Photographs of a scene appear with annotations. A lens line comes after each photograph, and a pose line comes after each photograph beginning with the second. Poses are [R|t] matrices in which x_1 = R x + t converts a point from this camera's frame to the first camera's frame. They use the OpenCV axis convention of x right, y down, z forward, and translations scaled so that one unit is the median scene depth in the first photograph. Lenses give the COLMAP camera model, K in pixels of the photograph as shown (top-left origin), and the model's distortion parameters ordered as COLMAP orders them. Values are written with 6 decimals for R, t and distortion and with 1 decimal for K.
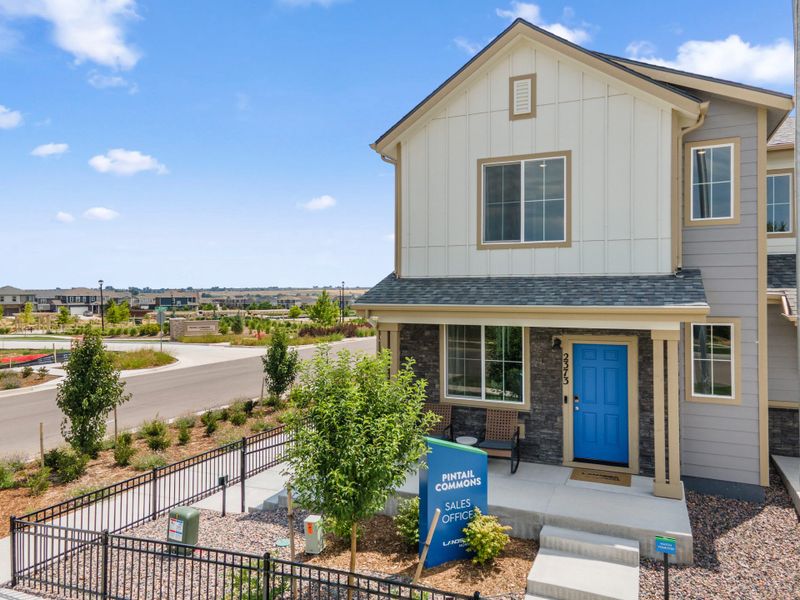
lens RADIAL K [[585.0, 0, 388.2], [0, 585.0, 286.0], [0, 0, 1]] dist [0.028327, 0.012099]
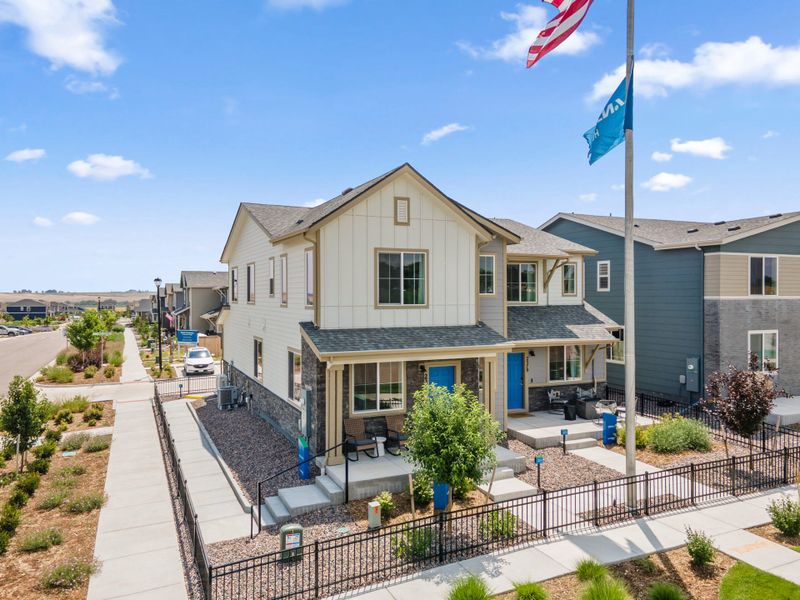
lens RADIAL K [[585.0, 0, 392.3], [0, 585.0, 297.9], [0, 0, 1]] dist [0.028327, 0.012099]
pose [[0.662925, -0.003667, 0.748677, -0.988509], [-0.002103, 0.999975, 0.006759, -0.108171], [-0.748683, -0.006055, 0.662901, -0.005249]]
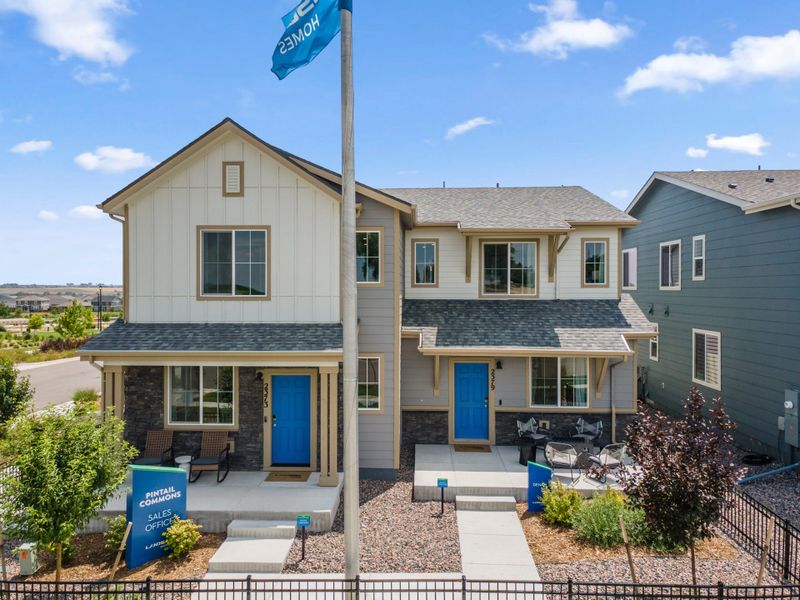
lens RADIAL K [[585.0, 0, 397.6], [0, 585.0, 290.9], [0, 0, 1]] dist [0.028327, 0.012099]
pose [[0.927431, 0.001046, 0.373993, 0.090769], [-0.005171, 0.999936, 0.010025, -0.103492], [-0.373959, -0.011232, 0.927377, -0.299615]]
